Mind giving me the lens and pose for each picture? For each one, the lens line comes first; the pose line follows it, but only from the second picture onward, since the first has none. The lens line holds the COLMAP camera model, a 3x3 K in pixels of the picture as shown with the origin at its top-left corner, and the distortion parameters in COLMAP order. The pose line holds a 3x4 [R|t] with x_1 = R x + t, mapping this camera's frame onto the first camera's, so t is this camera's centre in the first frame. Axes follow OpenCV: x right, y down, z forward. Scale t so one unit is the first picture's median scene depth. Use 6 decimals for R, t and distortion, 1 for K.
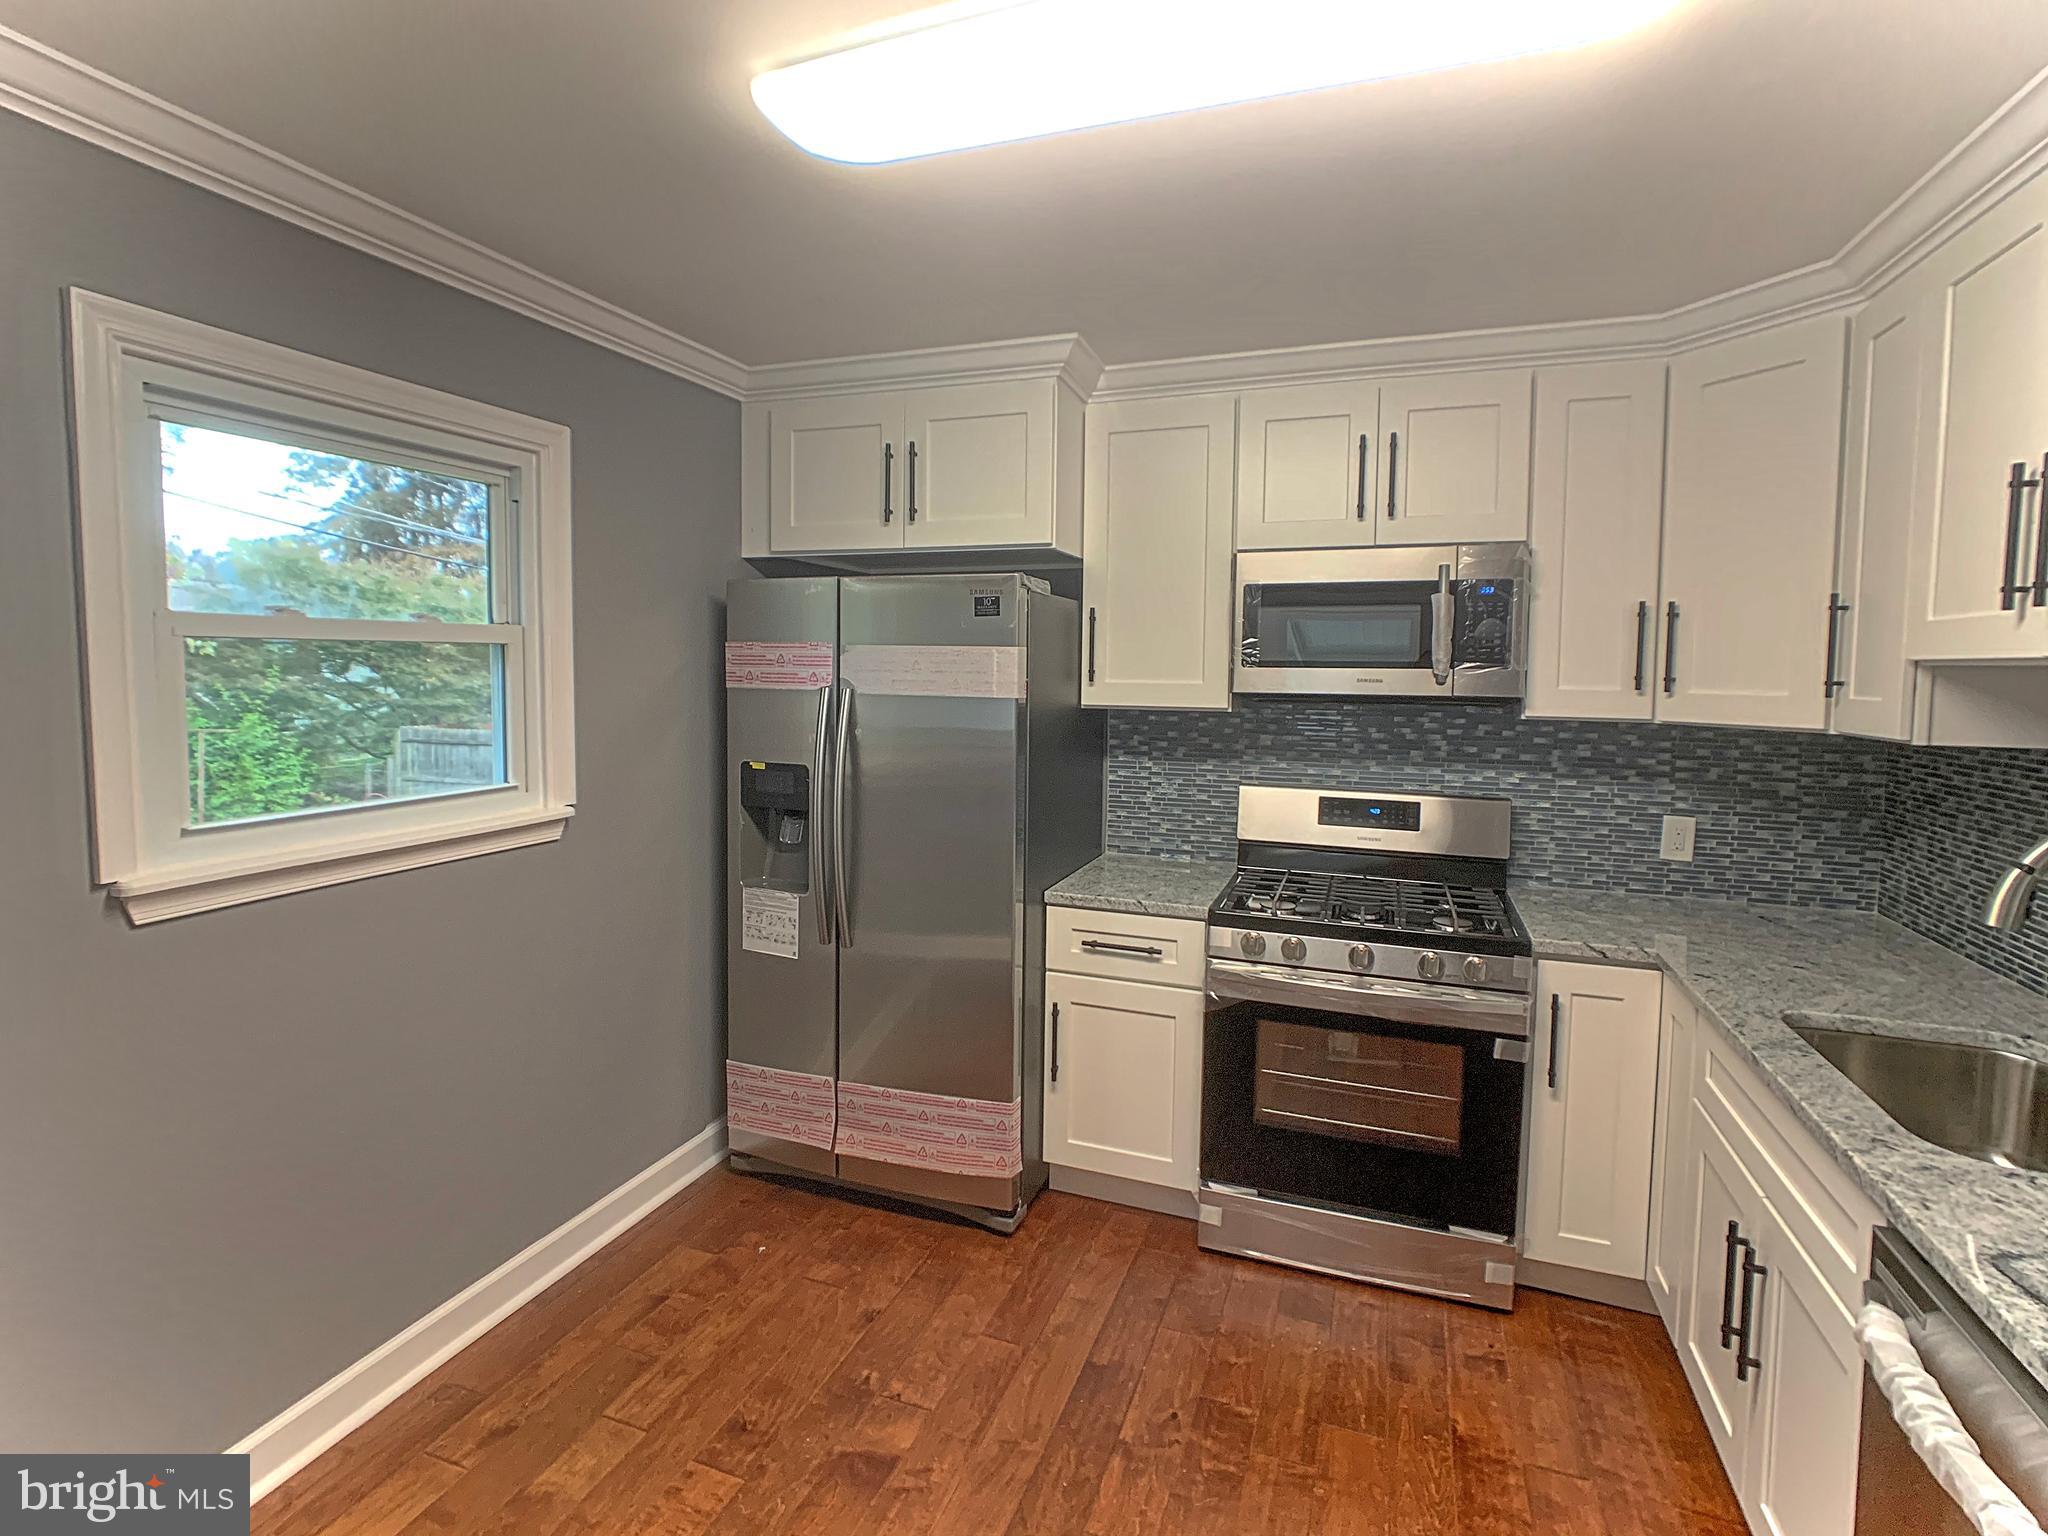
lens RADIAL K [[1017.0, 0, 1033.9], [0, 1017.0, 732.0], [0, 0, 1]] dist [-0.031679, 0.016850]
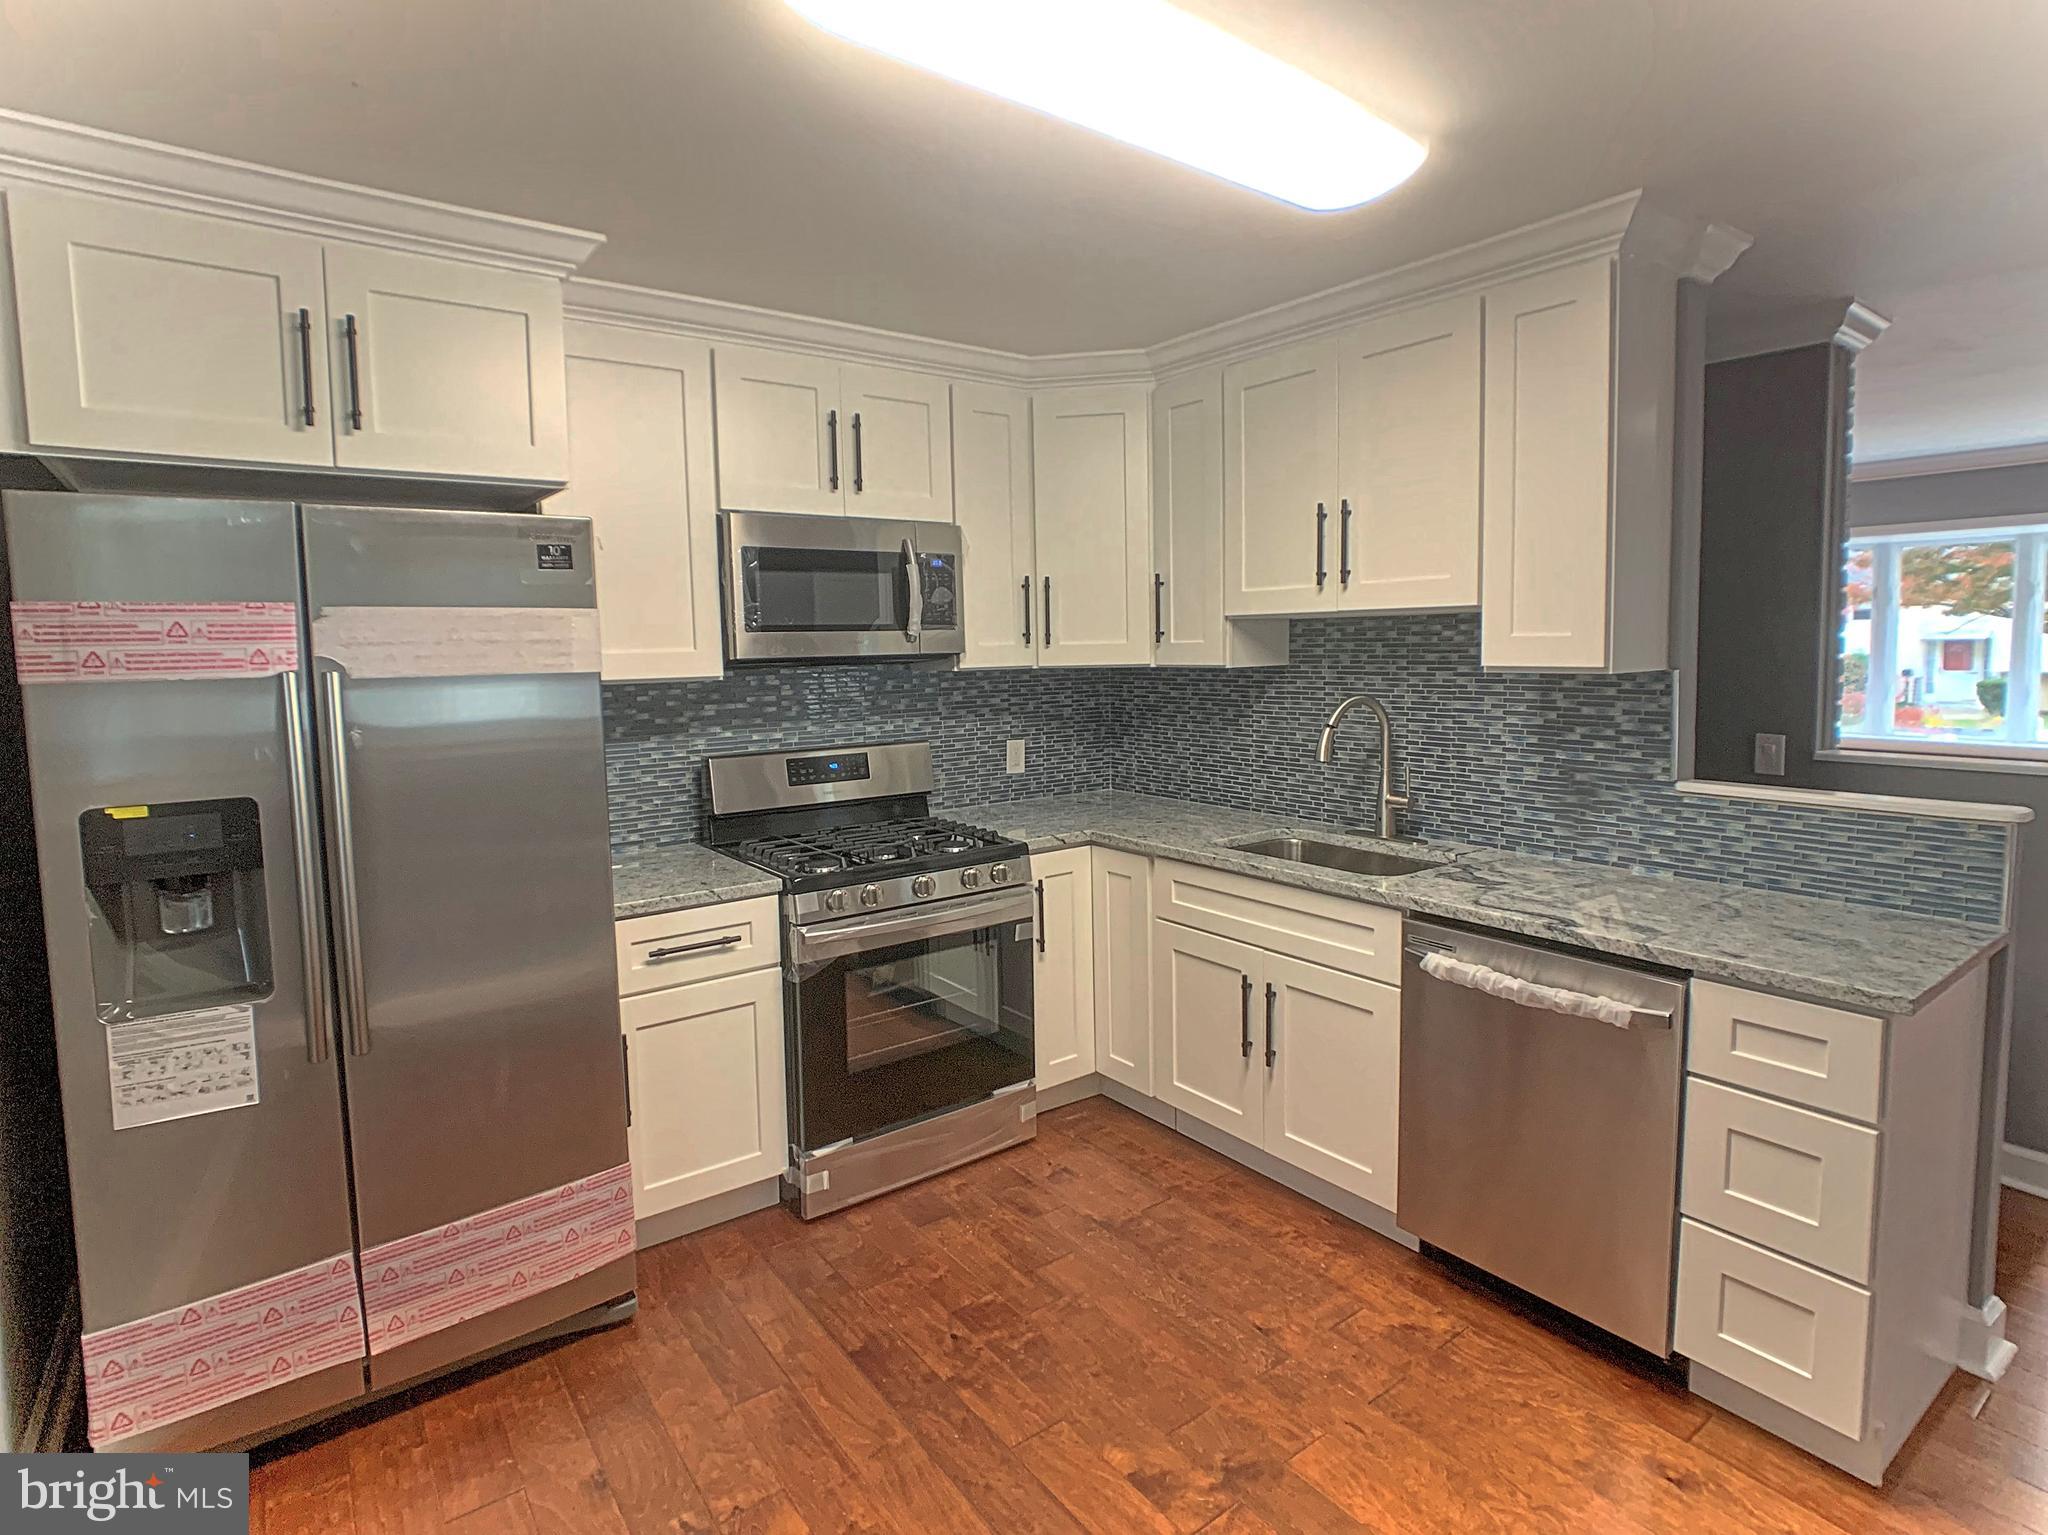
lens RADIAL K [[1053.7, 0, 1013.1], [0, 1053.7, 734.2], [0, 0, 1]] dist [-0.059676, 0.018651]
pose [[0.534158, -0.093483, 0.840200, -0.525526], [0.080203, 0.994988, 0.059716, -0.006646], [-0.841571, 0.035489, 0.538979, 0.263275]]
